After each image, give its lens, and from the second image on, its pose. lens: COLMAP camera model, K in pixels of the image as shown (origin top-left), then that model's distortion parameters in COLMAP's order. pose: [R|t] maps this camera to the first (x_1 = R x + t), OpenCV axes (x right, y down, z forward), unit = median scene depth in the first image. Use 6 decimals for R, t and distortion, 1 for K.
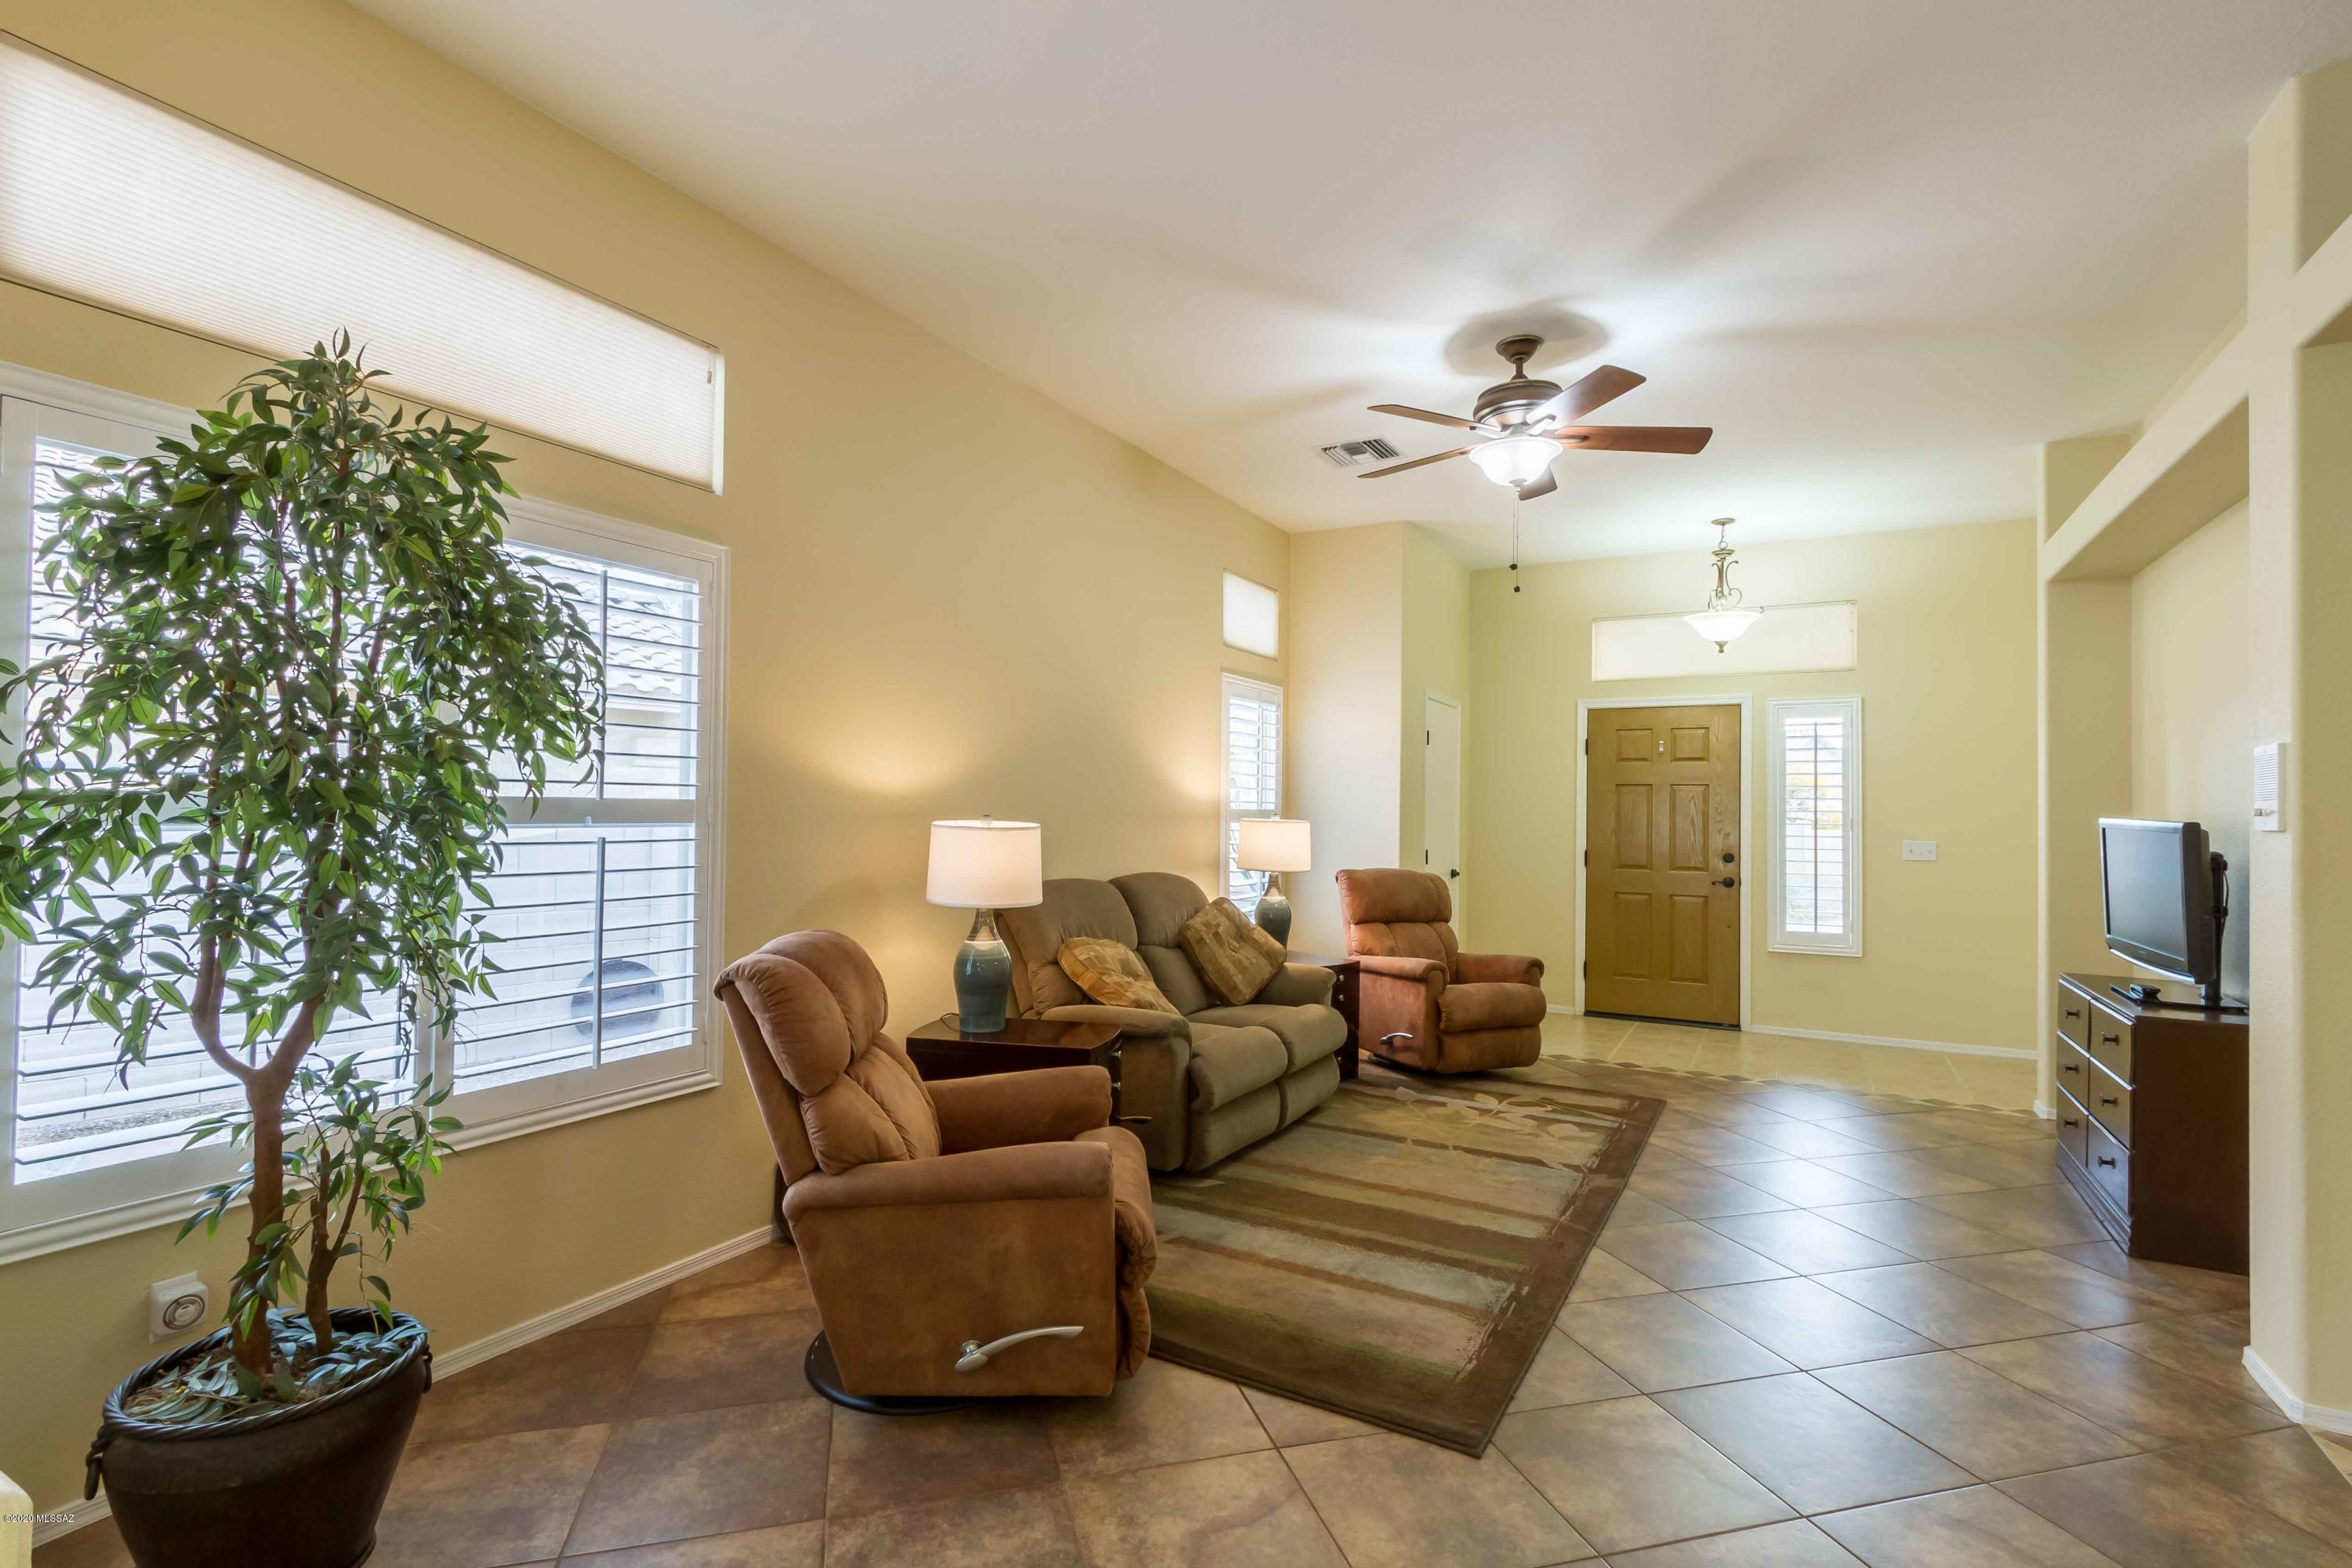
lens RADIAL K [[1104.3, 0, 1175.1], [0, 1104.3, 792.8], [0, 0, 1]] dist [0.011220, -0.001352]
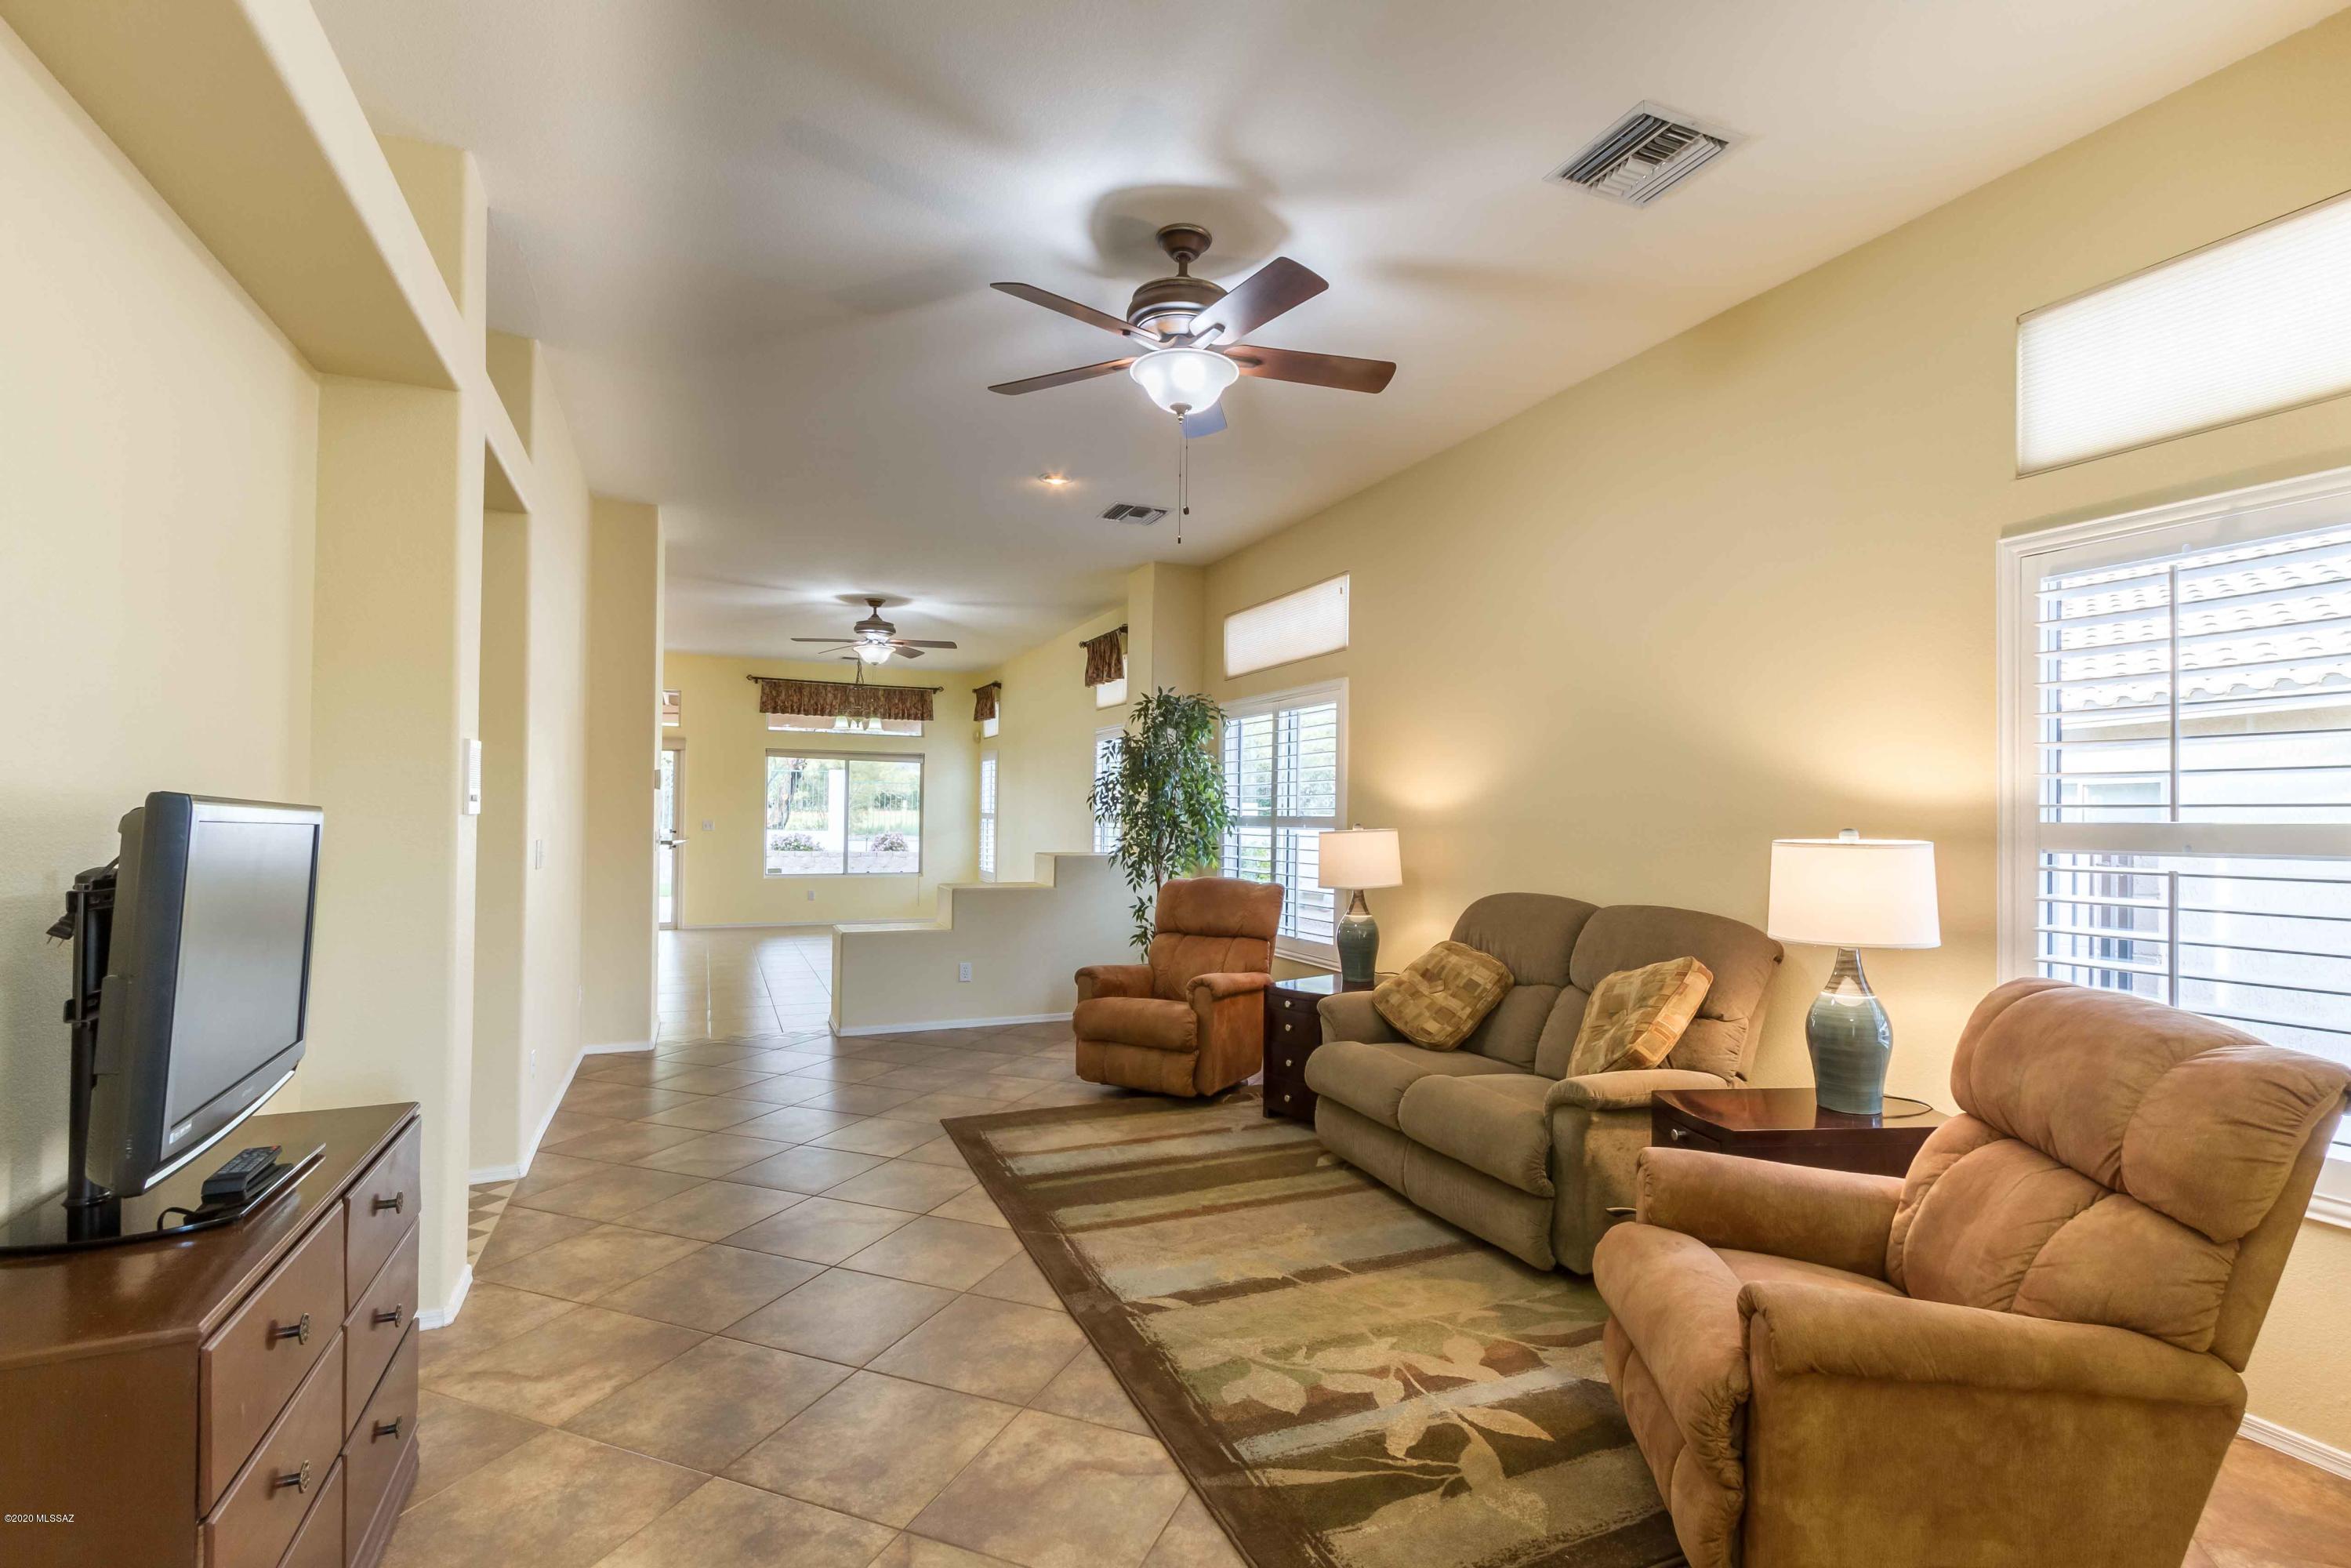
lens RADIAL K [[1103.9, 0, 1173.6], [0, 1103.9, 797.1], [0, 0, 1]] dist [0.011220, -0.001352]
pose [[-0.612739, -0.031101, -0.789673, 0.894152], [-0.004105, 0.999337, -0.036173, 0.030905], [0.790275, -0.018923, -0.612460, 1.406921]]
